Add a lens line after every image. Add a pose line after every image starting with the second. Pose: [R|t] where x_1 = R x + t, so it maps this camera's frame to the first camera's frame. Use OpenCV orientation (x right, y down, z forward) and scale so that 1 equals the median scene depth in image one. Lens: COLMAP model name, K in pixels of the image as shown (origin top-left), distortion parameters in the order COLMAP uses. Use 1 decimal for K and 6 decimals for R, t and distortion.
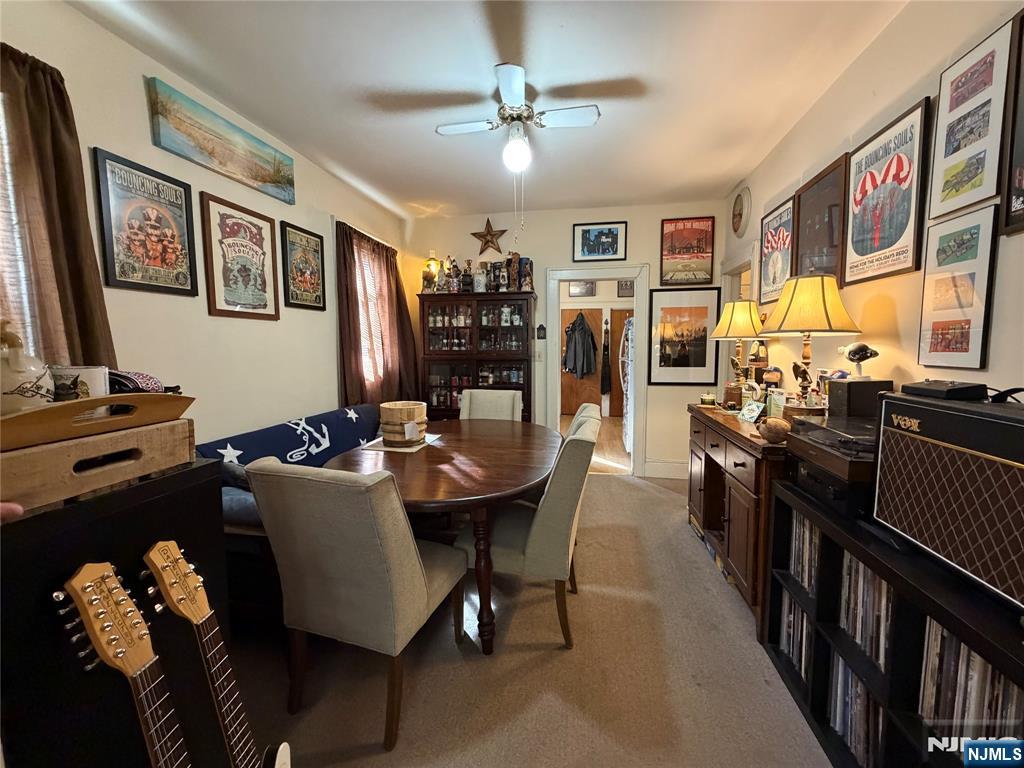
lens RADIAL K [[403.3, 0, 509.7], [0, 403.3, 380.9], [0, 0, 1]] dist [-0.003773, -0.000197]
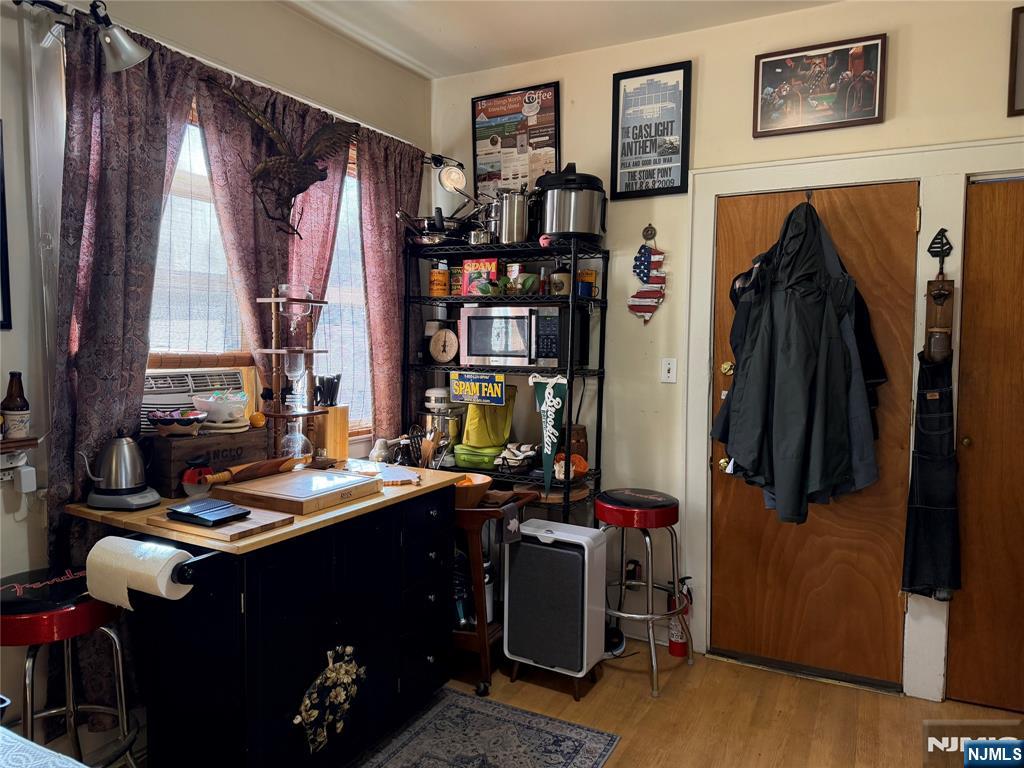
lens RADIAL K [[719.5, 0, 513.4], [0, 719.5, 384.6], [0, 0, 1]] dist [0.034808, -0.009038]
pose [[0.952299, 0.029909, -0.303696, 0.147558], [-0.035736, 0.999268, -0.013644, -0.062138], [0.303066, 0.023846, 0.952671, 0.583728]]
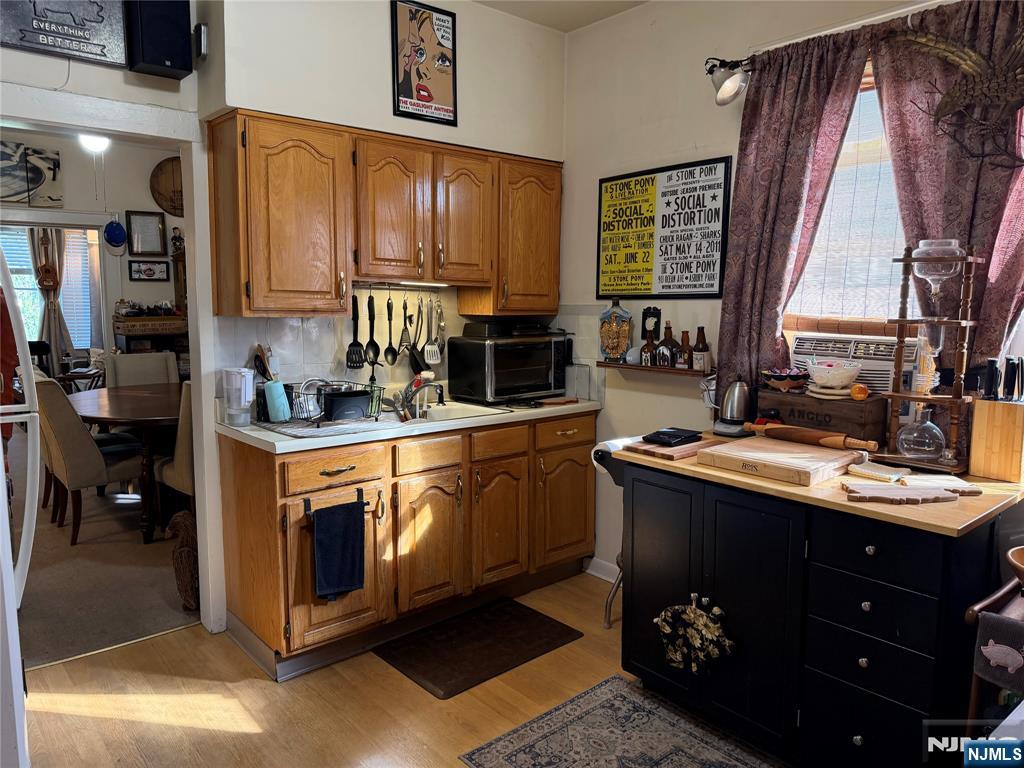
lens RADIAL K [[719.5, 0, 513.6], [0, 719.5, 382.7], [0, 0, 1]] dist [0.034808, -0.009038]
pose [[-0.617526, 0.091444, -0.781217, 0.305175], [-0.073462, 0.982172, 0.173036, -0.102113], [0.783112, 0.164244, -0.599799, 1.028325]]
